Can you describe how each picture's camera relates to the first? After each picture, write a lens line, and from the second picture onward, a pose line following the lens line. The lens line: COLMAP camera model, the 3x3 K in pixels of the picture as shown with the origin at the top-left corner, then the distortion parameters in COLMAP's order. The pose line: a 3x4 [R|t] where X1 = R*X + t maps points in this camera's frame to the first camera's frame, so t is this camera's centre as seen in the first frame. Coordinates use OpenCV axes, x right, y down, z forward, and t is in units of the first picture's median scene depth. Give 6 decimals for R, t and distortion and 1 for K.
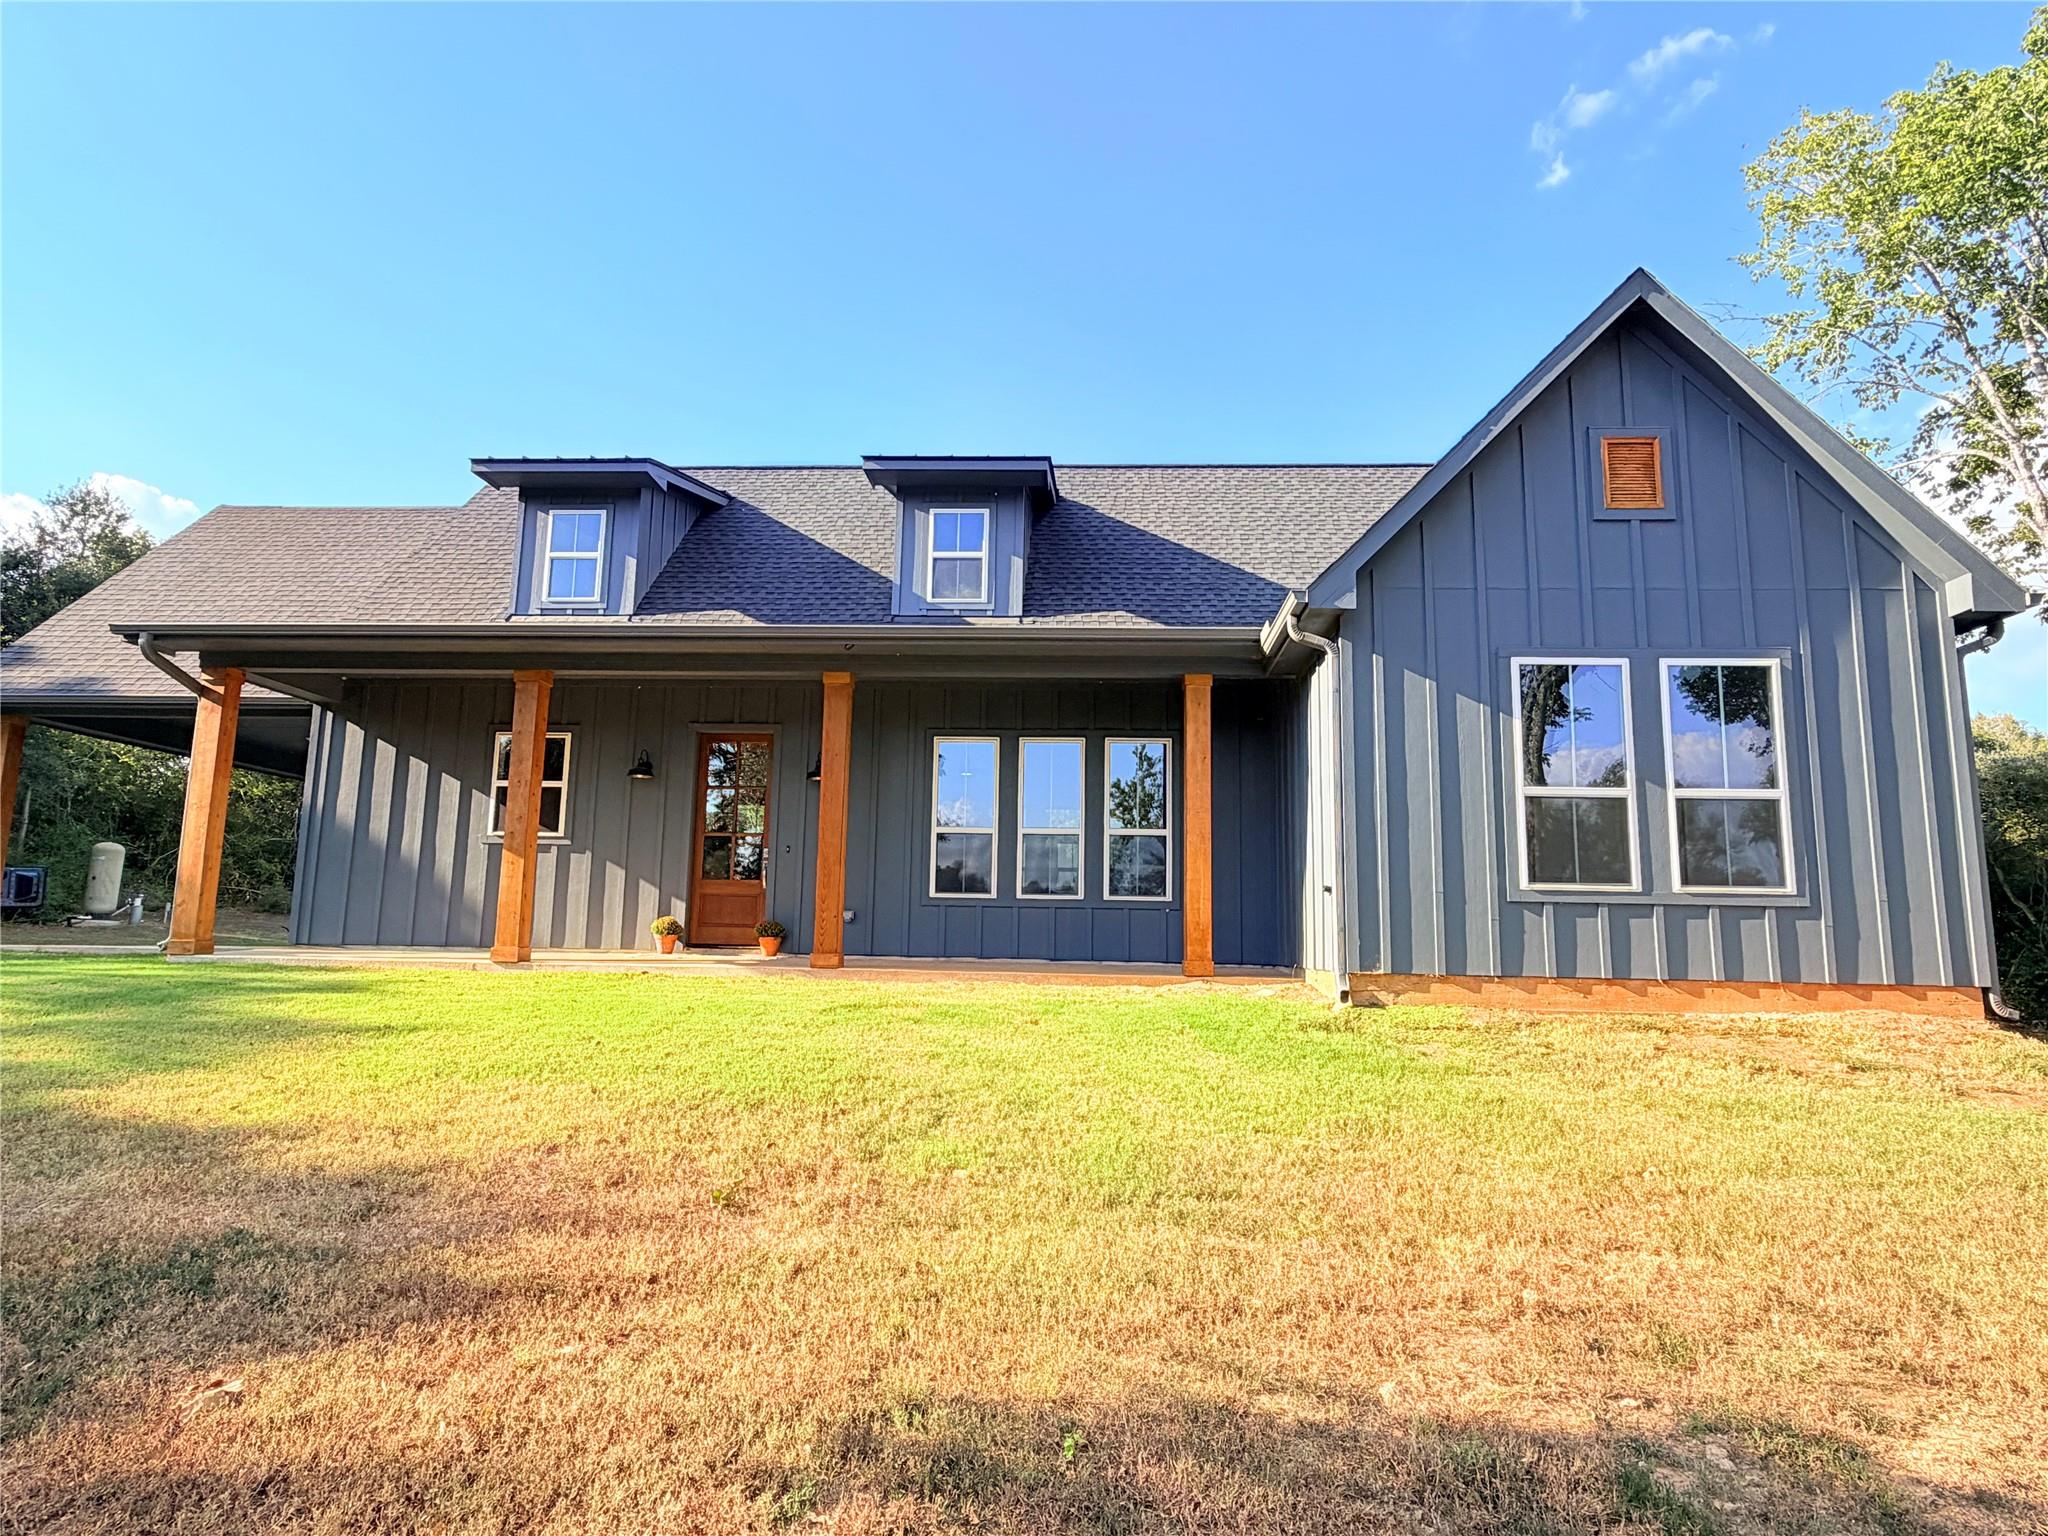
lens RADIAL K [[1204.6, 0, 1016.3], [0, 1204.6, 784.6], [0, 0, 1]] dist [0.004424, -0.000714]
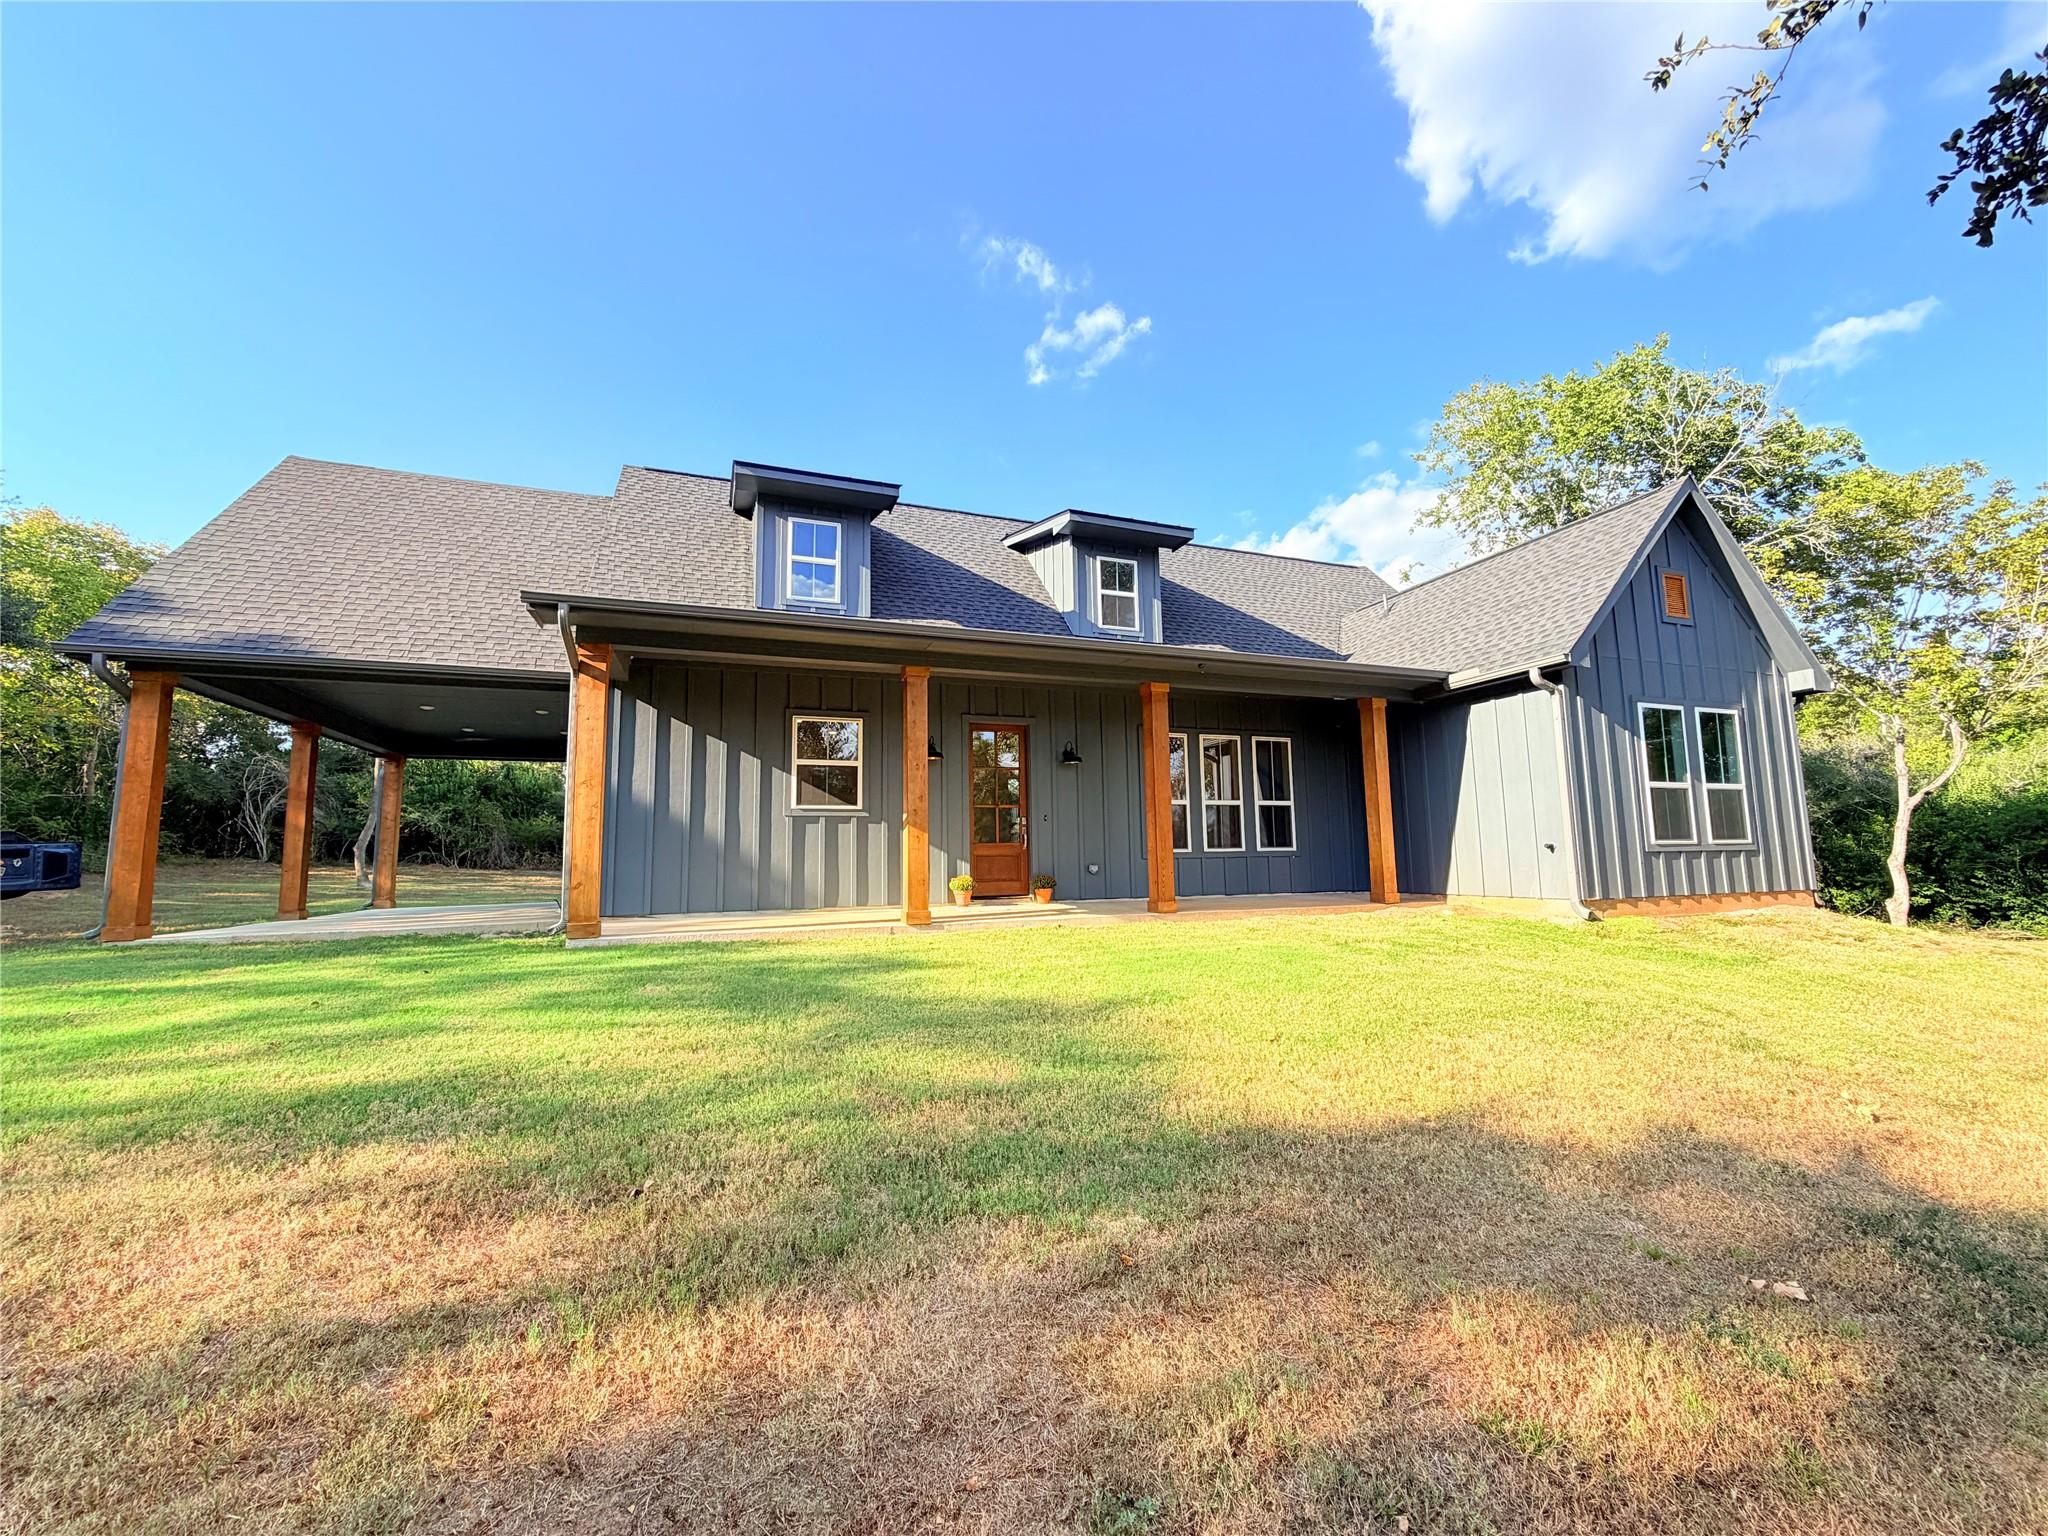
lens RADIAL K [[794.6, 0, 1024.0], [0, 794.6, 768.0], [0, 0, 1]] dist [0.000352, -0.000095]
pose [[0.908598, 0.007972, 0.417595, -0.844642], [-0.020445, 0.999468, 0.025402, -0.028698], [-0.417170, -0.031618, 0.908278, 0.384734]]
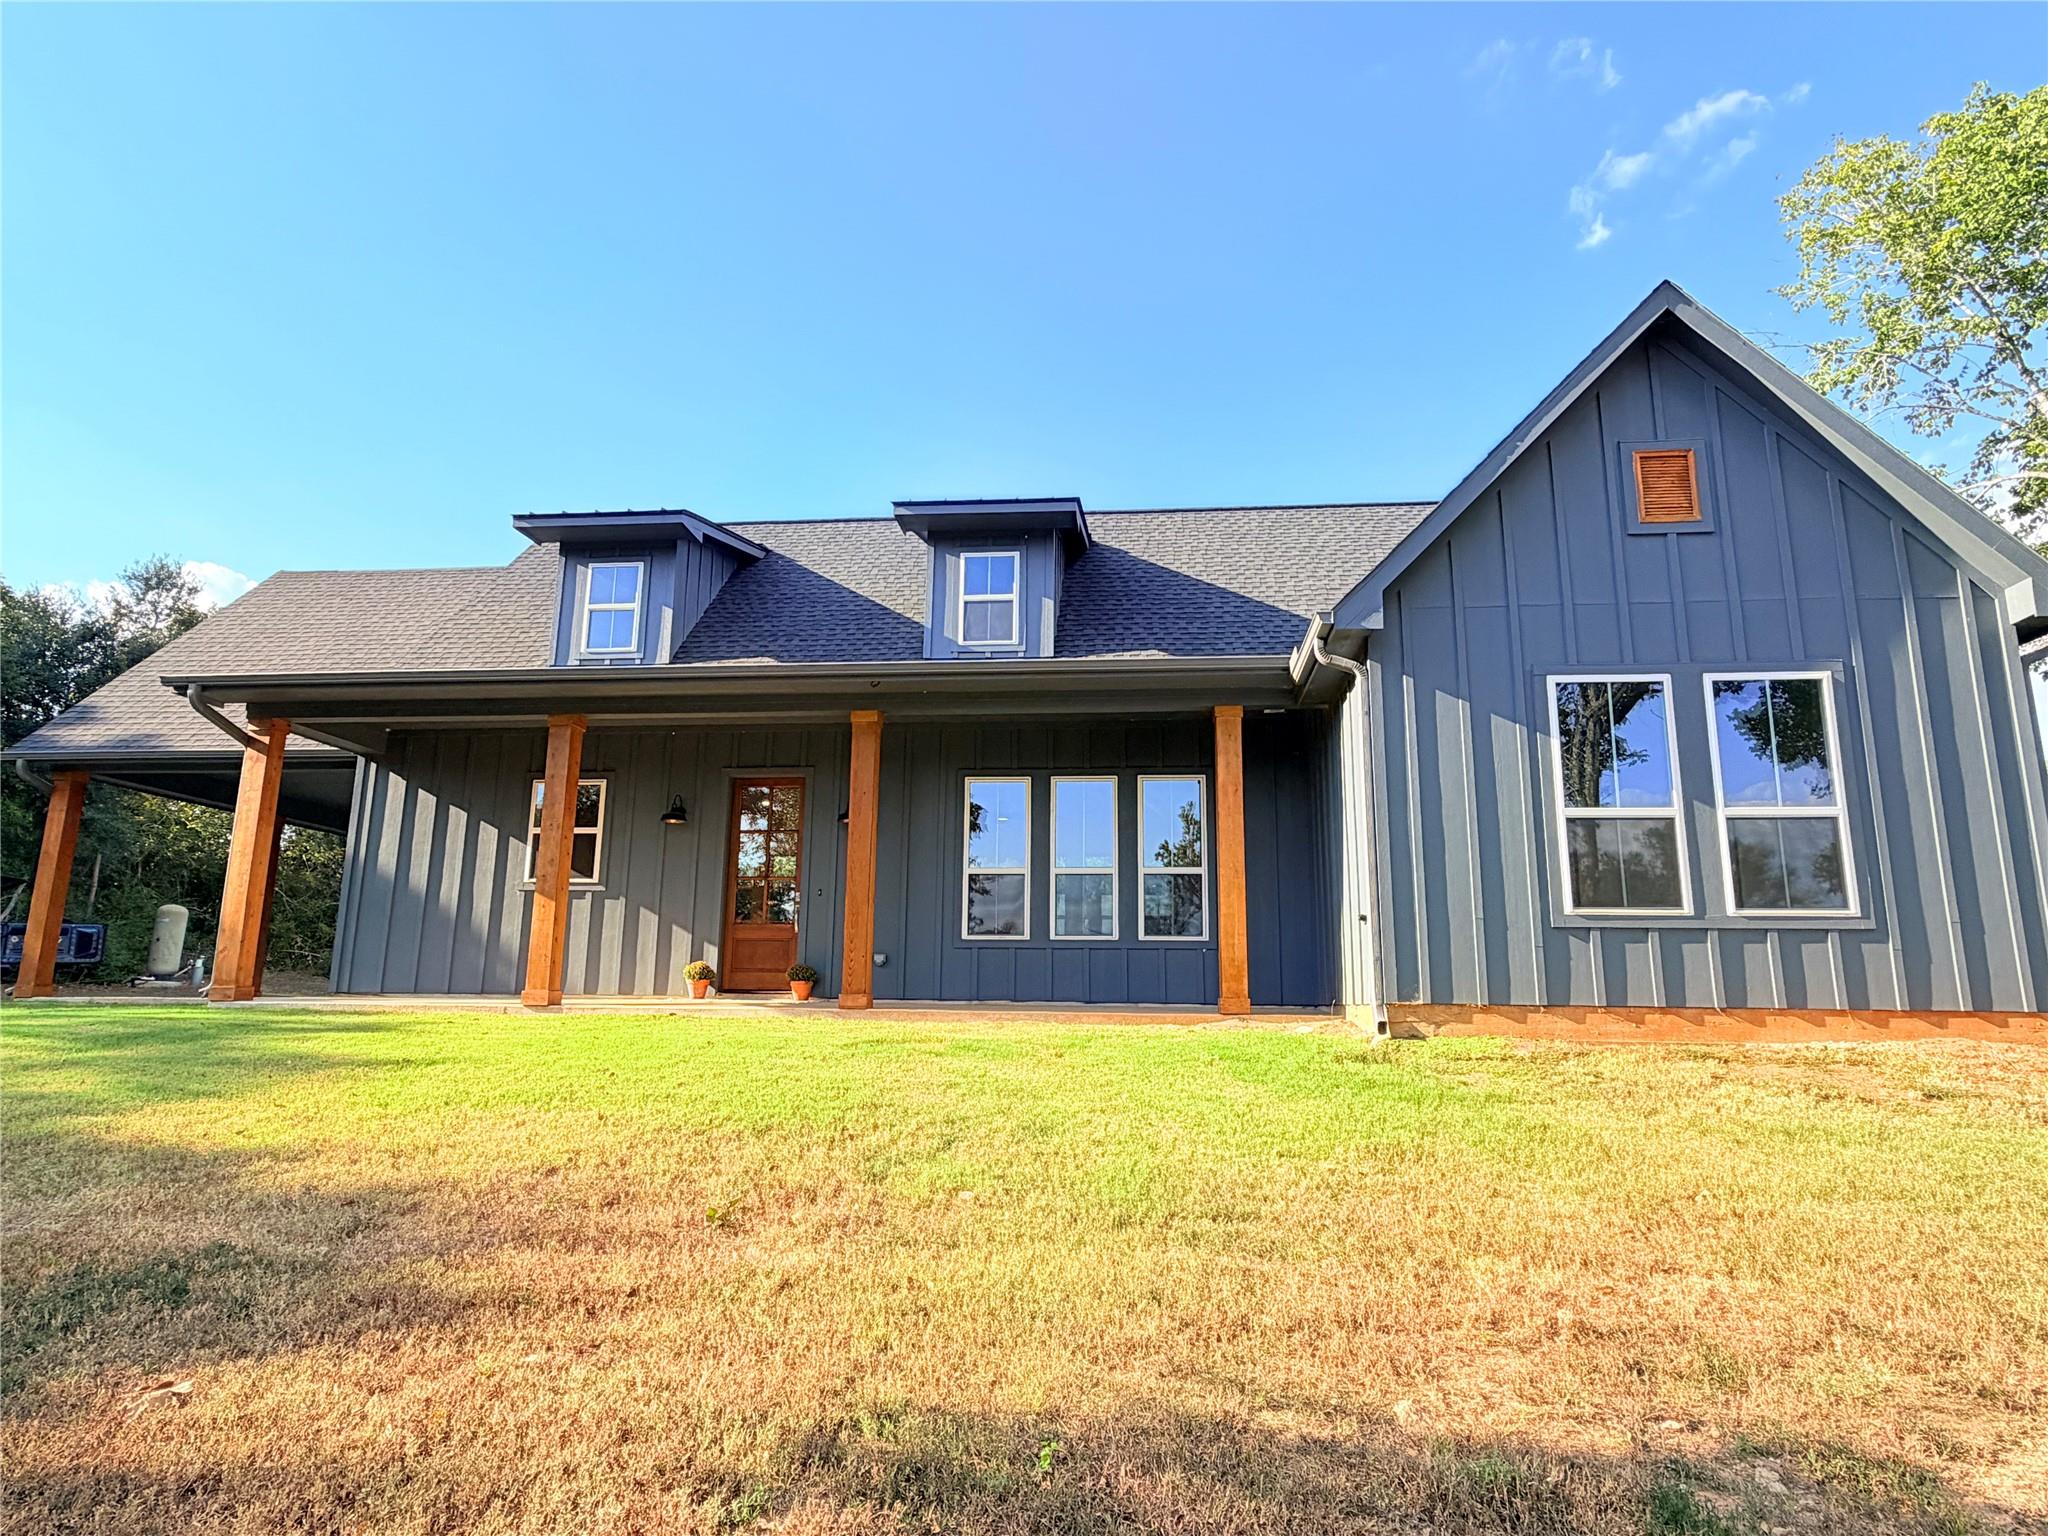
lens RADIAL K [[1204.6, 0, 1016.3], [0, 1204.6, 784.6], [0, 0, 1]] dist [0.004424, -0.000714]
pose [[0.998935, -0.014694, -0.043745, 0.025906], [0.012314, 0.998456, -0.054170, 0.031115], [0.044473, 0.053574, 0.997573, 0.017022]]
